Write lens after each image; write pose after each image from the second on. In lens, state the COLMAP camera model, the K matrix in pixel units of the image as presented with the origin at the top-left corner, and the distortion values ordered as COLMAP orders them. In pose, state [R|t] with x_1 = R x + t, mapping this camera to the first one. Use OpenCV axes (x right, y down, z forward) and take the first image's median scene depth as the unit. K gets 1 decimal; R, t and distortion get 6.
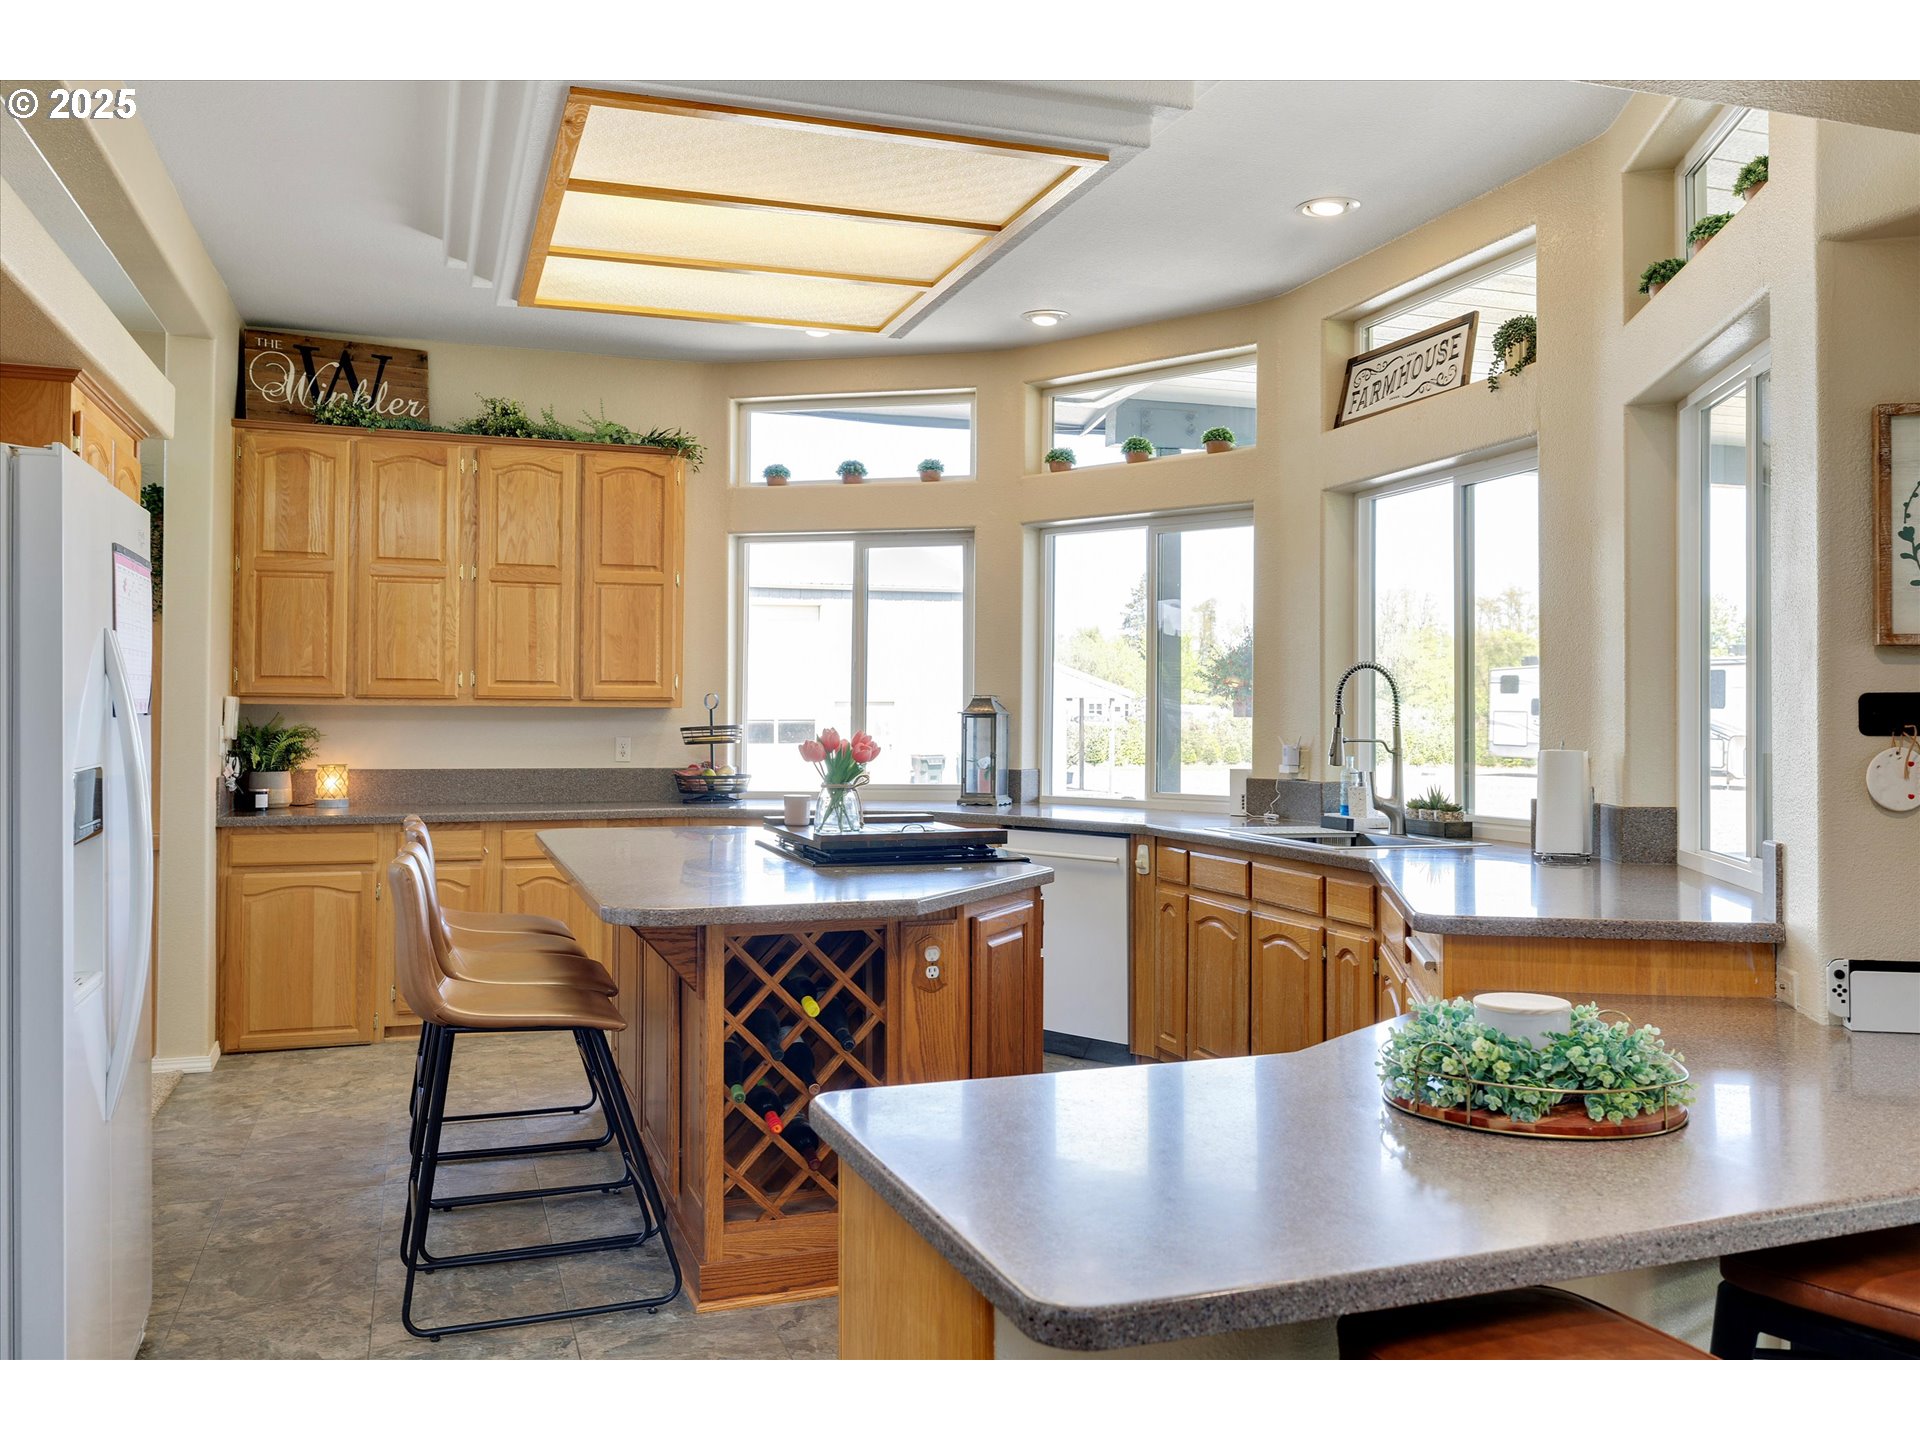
lens RADIAL K [[1537.0, 0, 958.9], [0, 1537.0, 686.7], [0, 0, 1]] dist [0.000637, -0.008568]
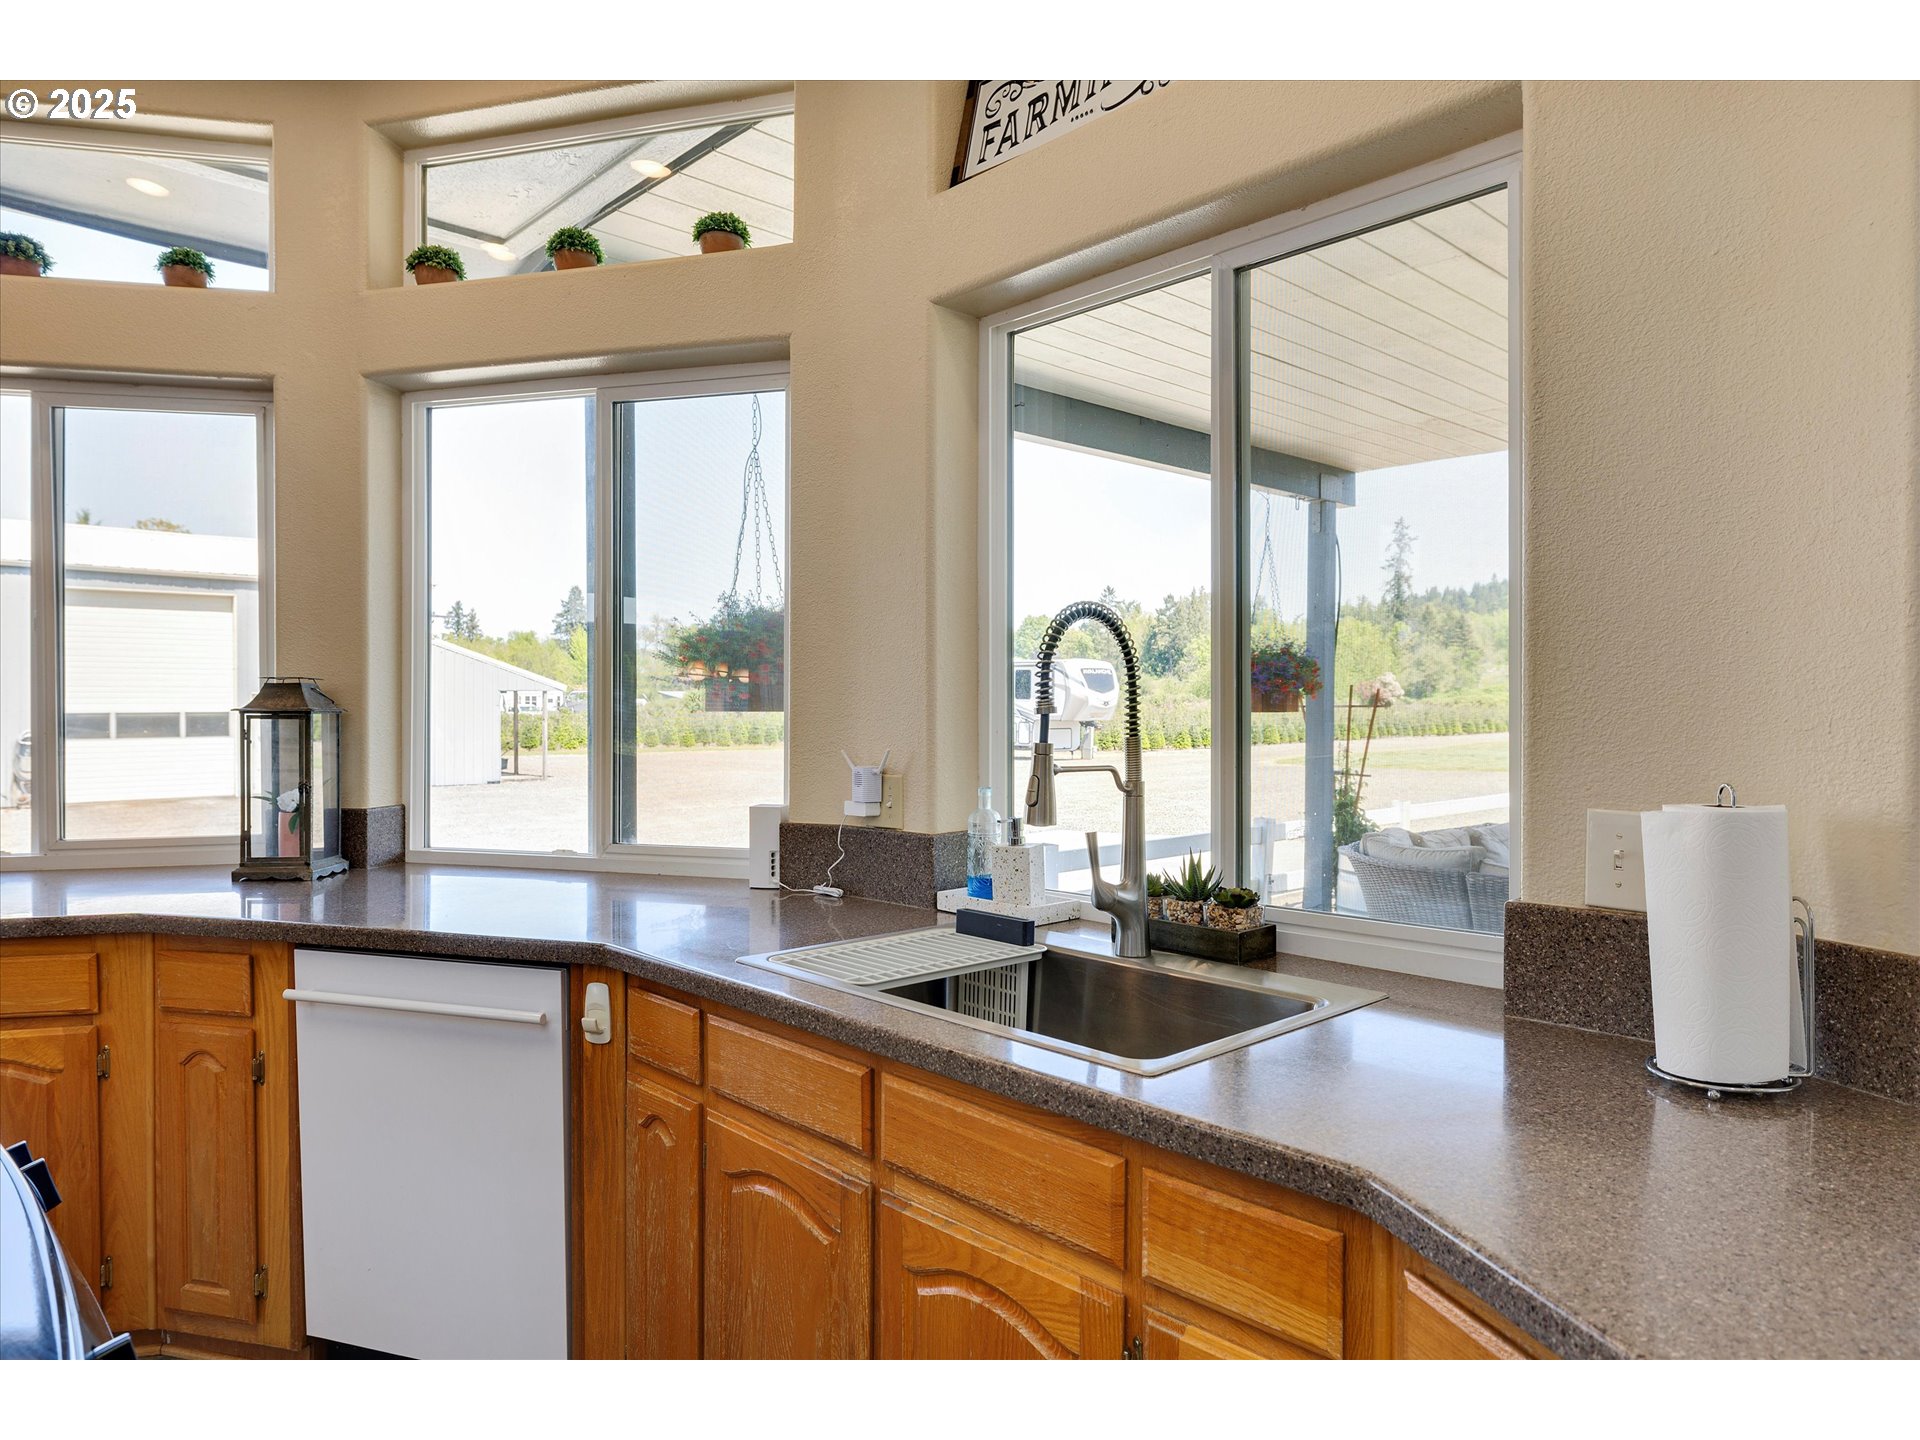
lens RADIAL K [[1207.5, 0, 958.7], [0, 1207.5, 727.1], [0, 0, 1]] dist [-0.009378, 0.000907]
pose [[0.909417, -0.011743, 0.415719, 0.061510], [-0.003607, 0.999341, 0.036119, 0.007621], [-0.415869, -0.034347, 0.908776, 0.565281]]
